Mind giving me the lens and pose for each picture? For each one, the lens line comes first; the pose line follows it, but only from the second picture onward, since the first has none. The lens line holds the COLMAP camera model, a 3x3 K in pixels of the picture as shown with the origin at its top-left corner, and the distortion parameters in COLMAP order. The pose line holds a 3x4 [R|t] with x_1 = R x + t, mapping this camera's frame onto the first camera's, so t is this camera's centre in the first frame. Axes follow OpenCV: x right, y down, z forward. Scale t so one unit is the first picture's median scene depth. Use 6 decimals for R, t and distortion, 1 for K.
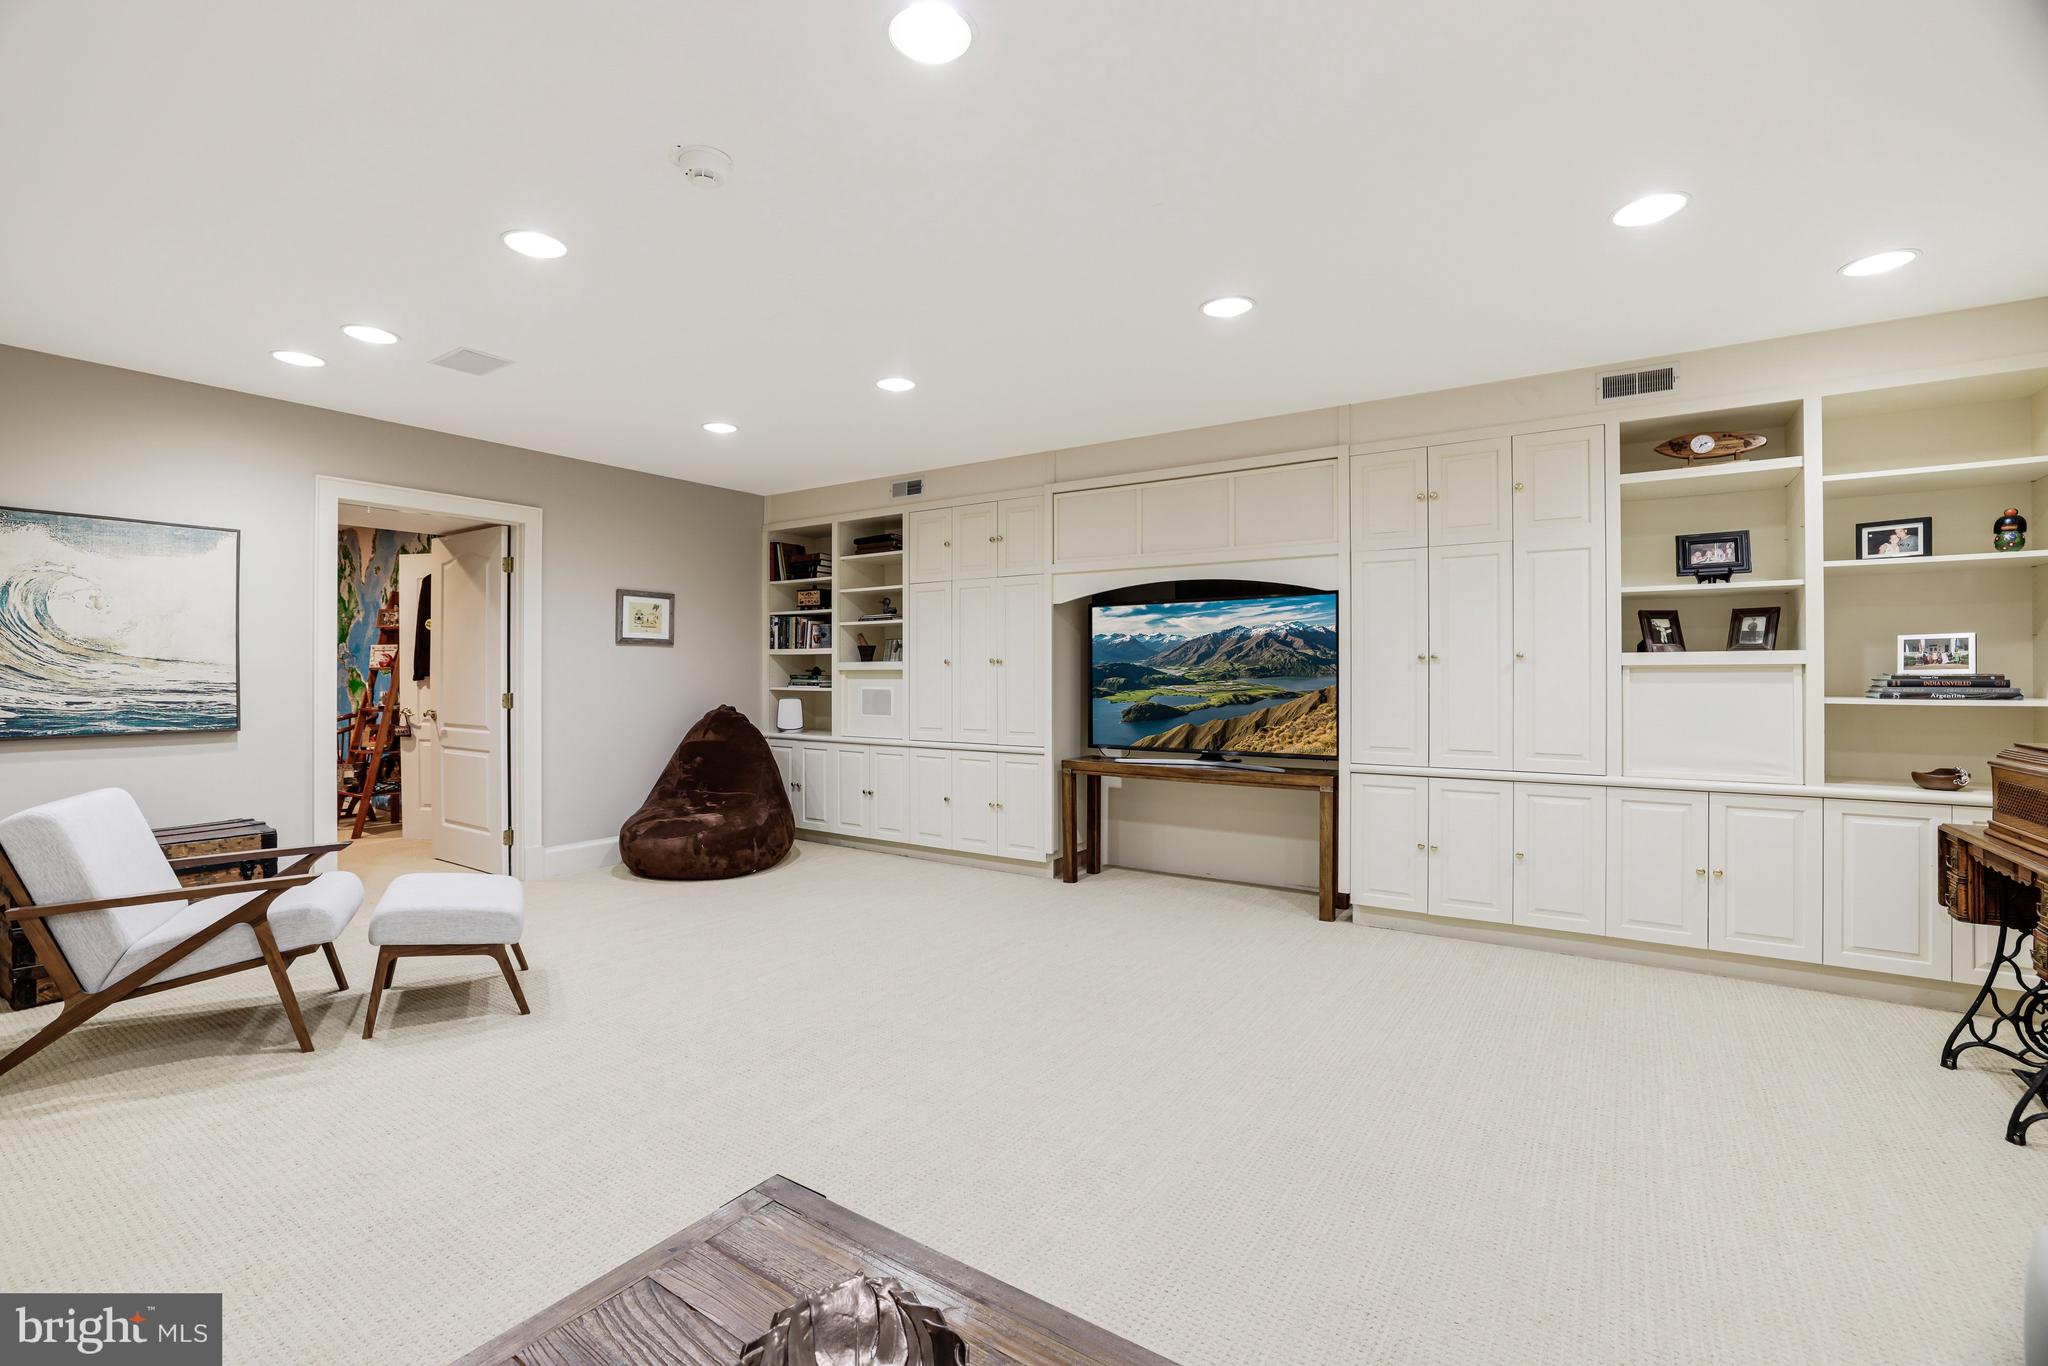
lens RADIAL K [[887.5, 0, 1018.5], [0, 887.5, 673.9], [0, 0, 1]] dist [-0.044782, 0.014211]
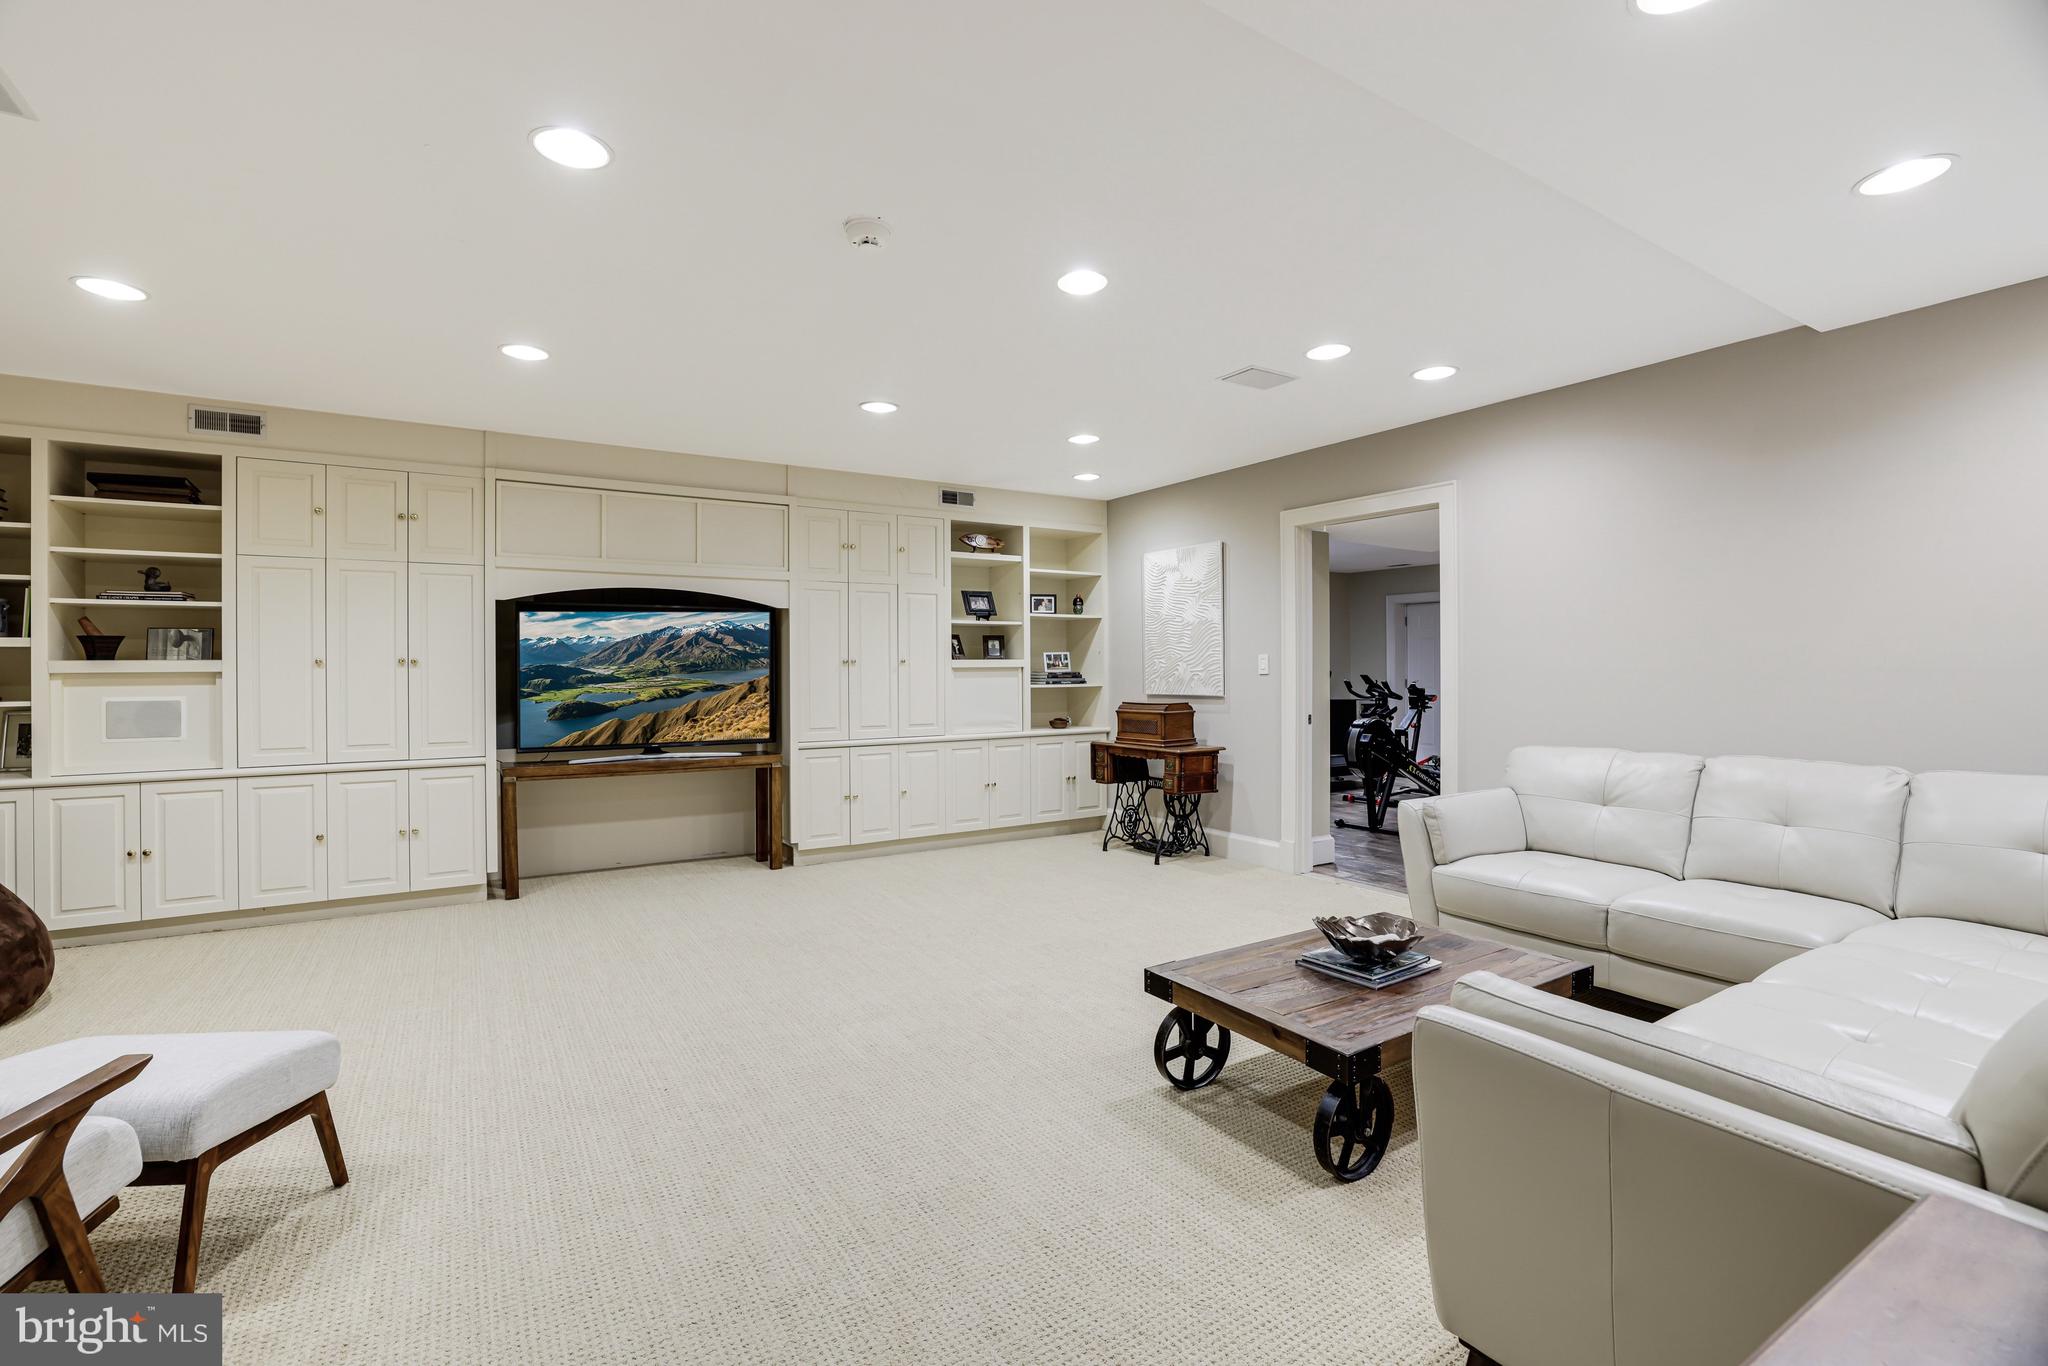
lens RADIAL K [[887.5, 0, 1018.5], [0, 887.5, 673.9], [0, 0, 1]] dist [-0.044782, 0.014211]
pose [[0.415087, -0.012833, 0.909691, -0.704058], [-0.001964, 0.999886, 0.015001, -0.020851], [-0.909780, -0.008013, 0.415014, 0.166571]]
